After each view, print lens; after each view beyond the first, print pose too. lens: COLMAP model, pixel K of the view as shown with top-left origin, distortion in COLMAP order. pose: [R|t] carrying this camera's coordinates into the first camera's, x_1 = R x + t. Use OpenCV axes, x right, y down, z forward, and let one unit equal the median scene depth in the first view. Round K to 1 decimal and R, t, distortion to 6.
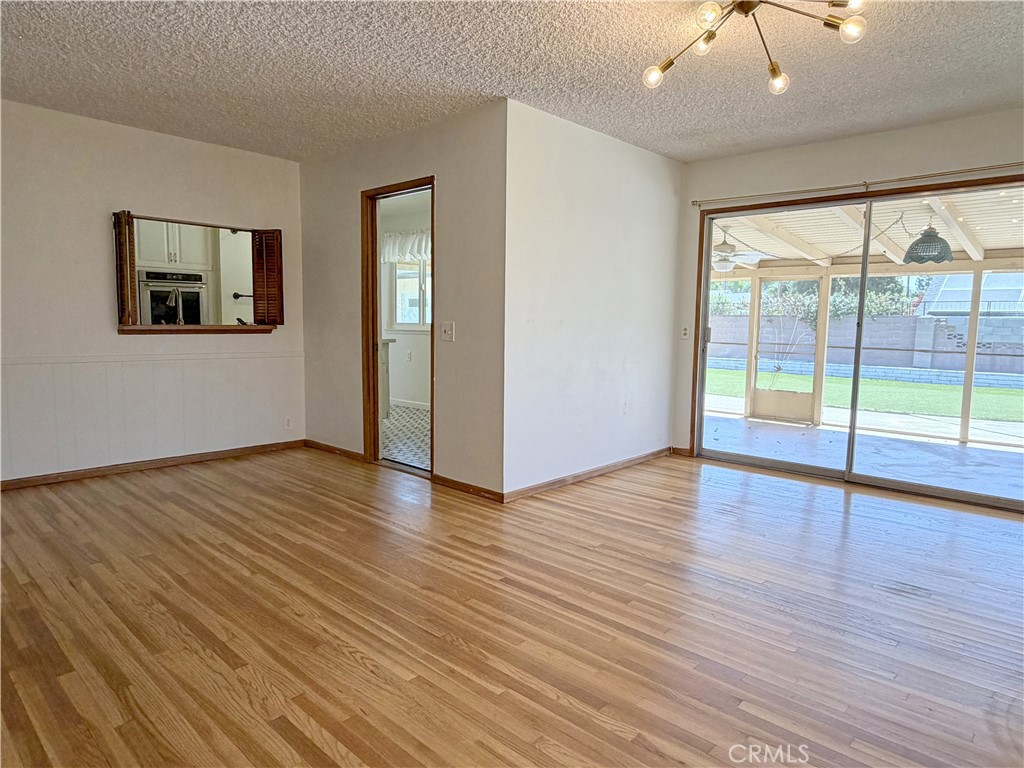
lens RADIAL K [[648.3, 0, 512.0], [0, 648.3, 384.0], [0, 0, 1]] dist [-0.006268, -0.001468]
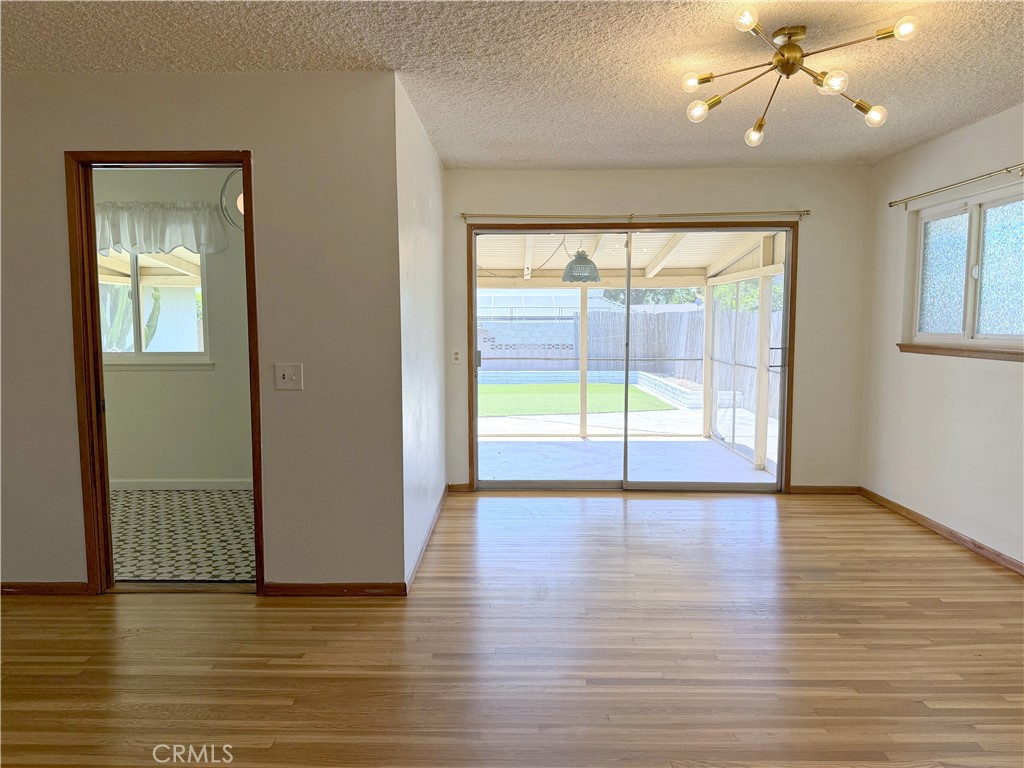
lens RADIAL K [[734.0, 0, 512.0], [0, 734.0, 384.0], [0, 0, 1]] dist [0.087552, -0.133646]
pose [[0.723115, -0.072120, 0.686953, -0.421530], [0.079398, 0.996621, 0.021053, -0.062210], [-0.686150, 0.039319, 0.726397, 0.218232]]
